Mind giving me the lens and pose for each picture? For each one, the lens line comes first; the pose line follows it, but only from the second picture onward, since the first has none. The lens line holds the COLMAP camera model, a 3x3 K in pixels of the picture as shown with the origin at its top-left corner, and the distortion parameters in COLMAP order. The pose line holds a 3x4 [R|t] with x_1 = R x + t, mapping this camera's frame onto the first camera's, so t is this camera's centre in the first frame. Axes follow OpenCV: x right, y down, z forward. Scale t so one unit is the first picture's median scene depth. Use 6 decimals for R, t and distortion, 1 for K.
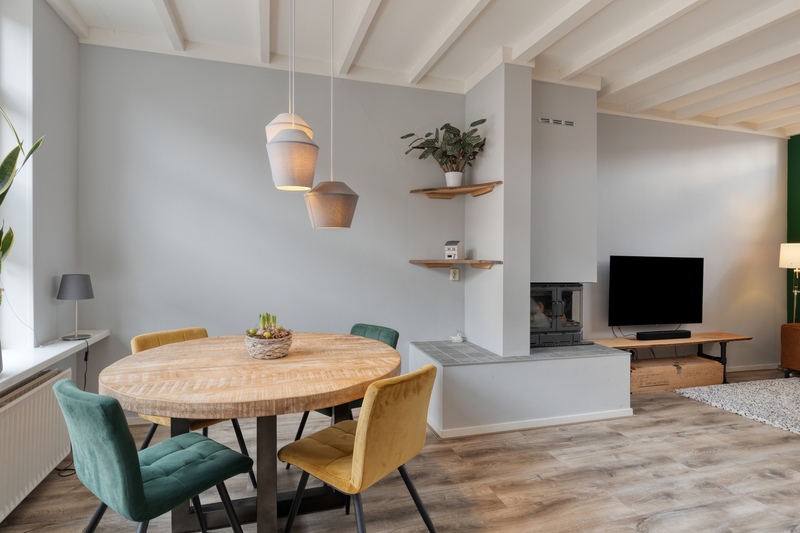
lens RADIAL K [[419.6, 0, 400.0], [0, 419.6, 266.5], [0, 0, 1]] dist [0.000498, 0.000390]
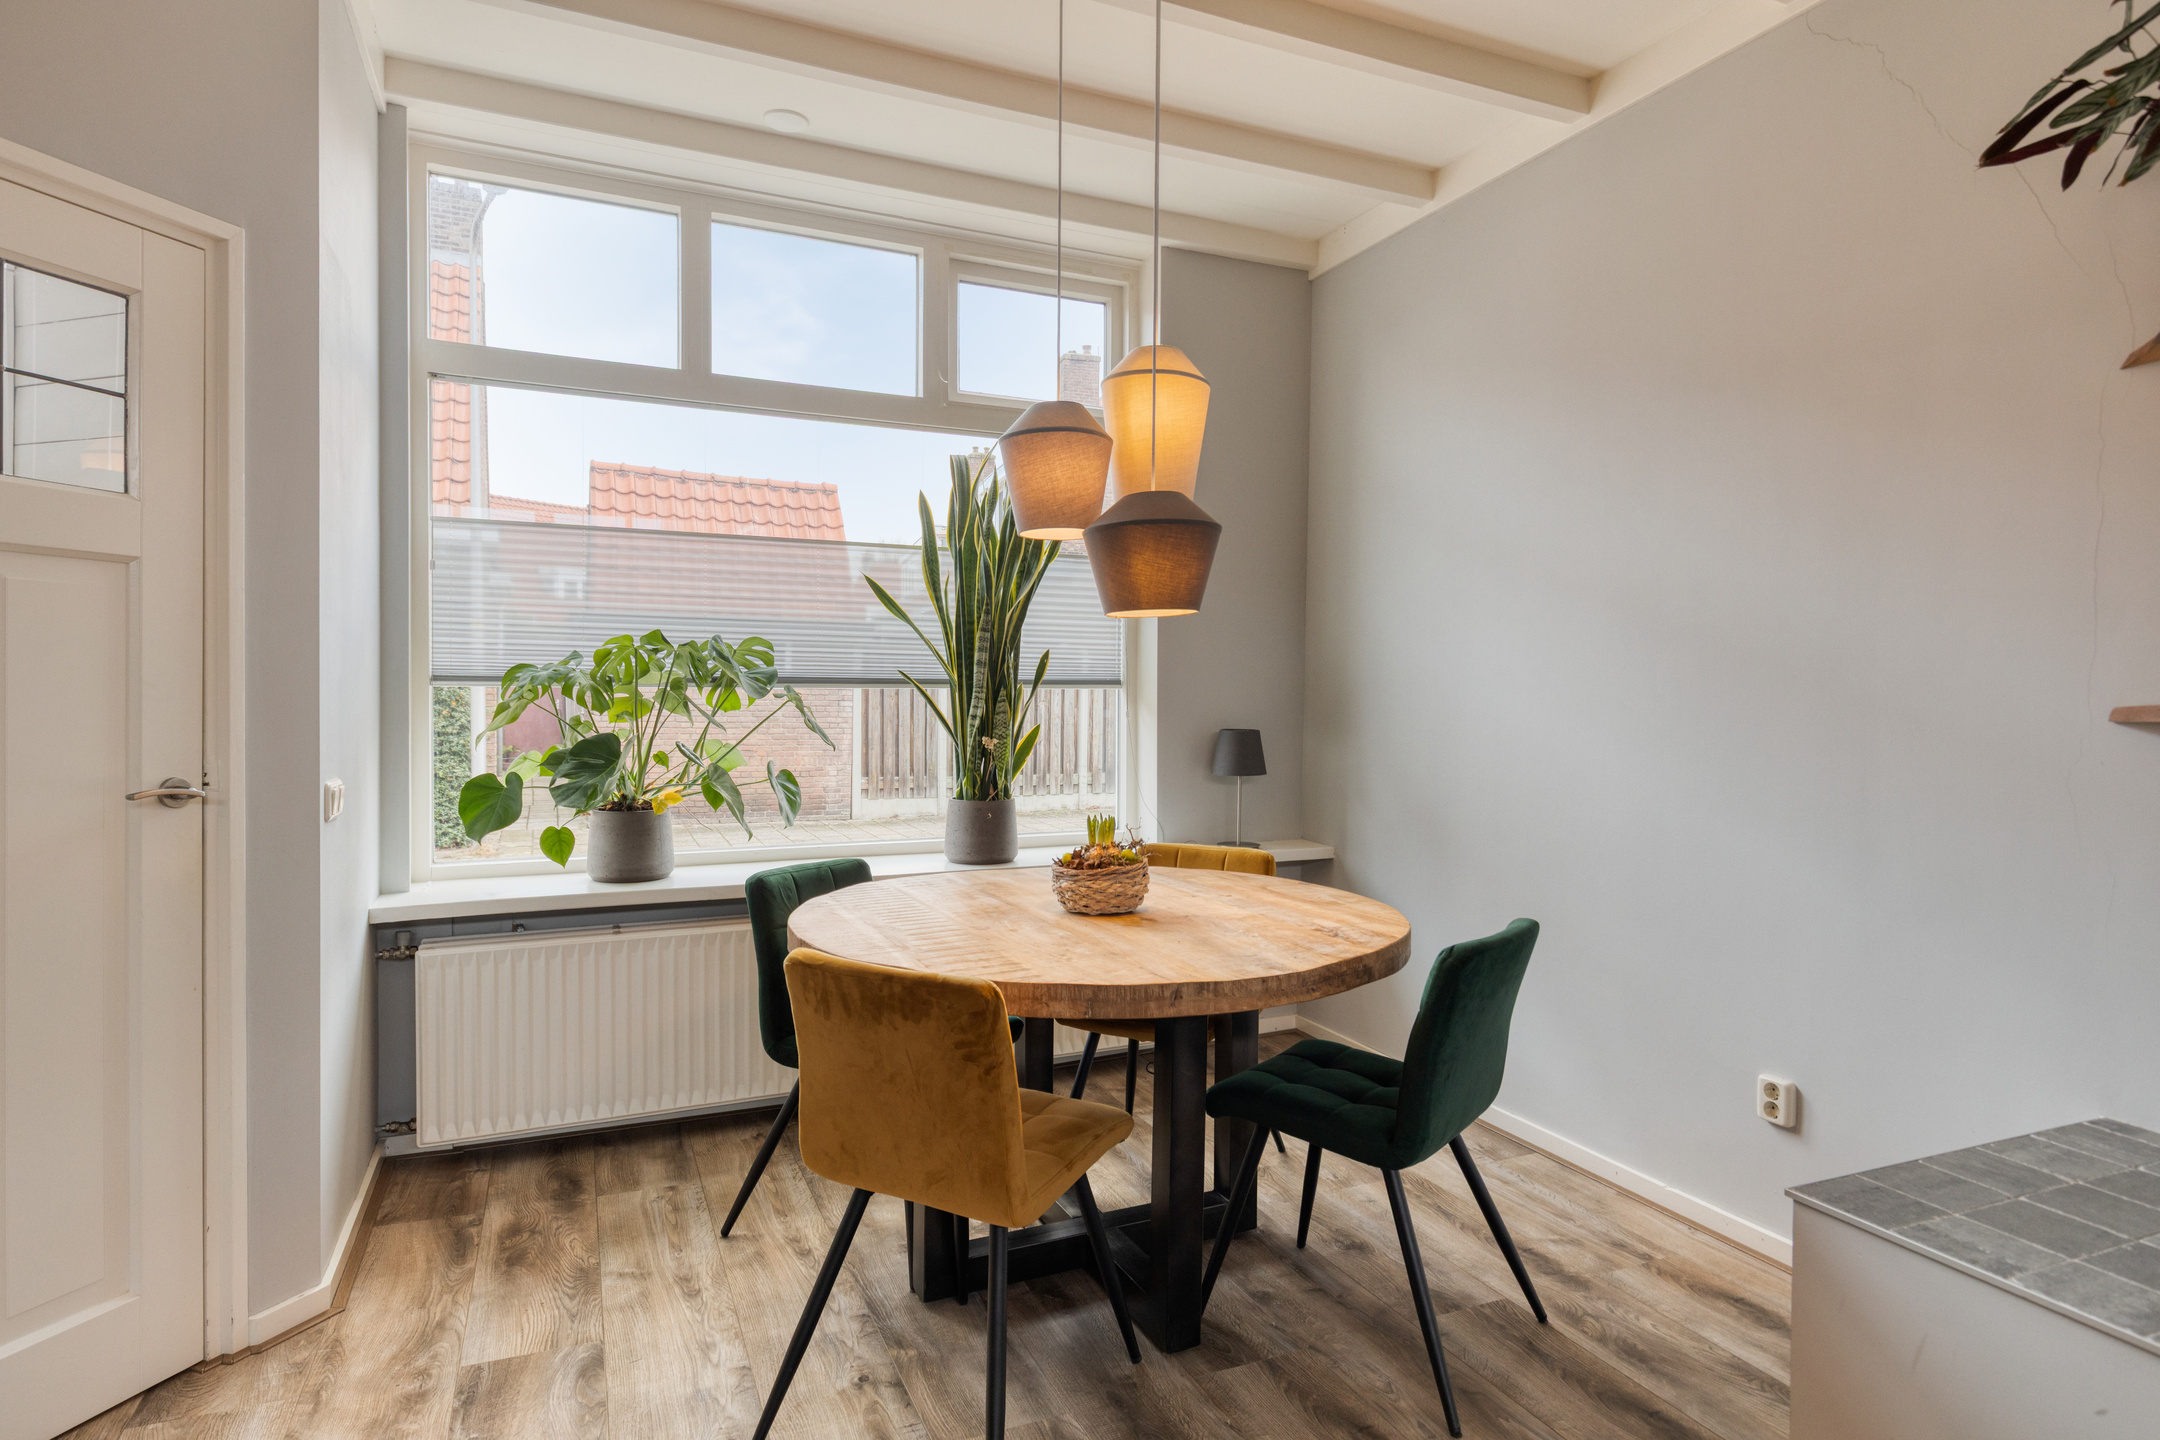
lens RADIAL K [[1214.8, 0, 1080.0], [0, 1214.8, 720.0], [0, 0, 1]] dist [-0.001937, 0.000489]
pose [[0.110818, 0.010841, -0.993782, 0.844663], [-0.034893, 0.999366, 0.007011, 0.005246], [0.993228, 0.033899, 0.111126, 0.701638]]
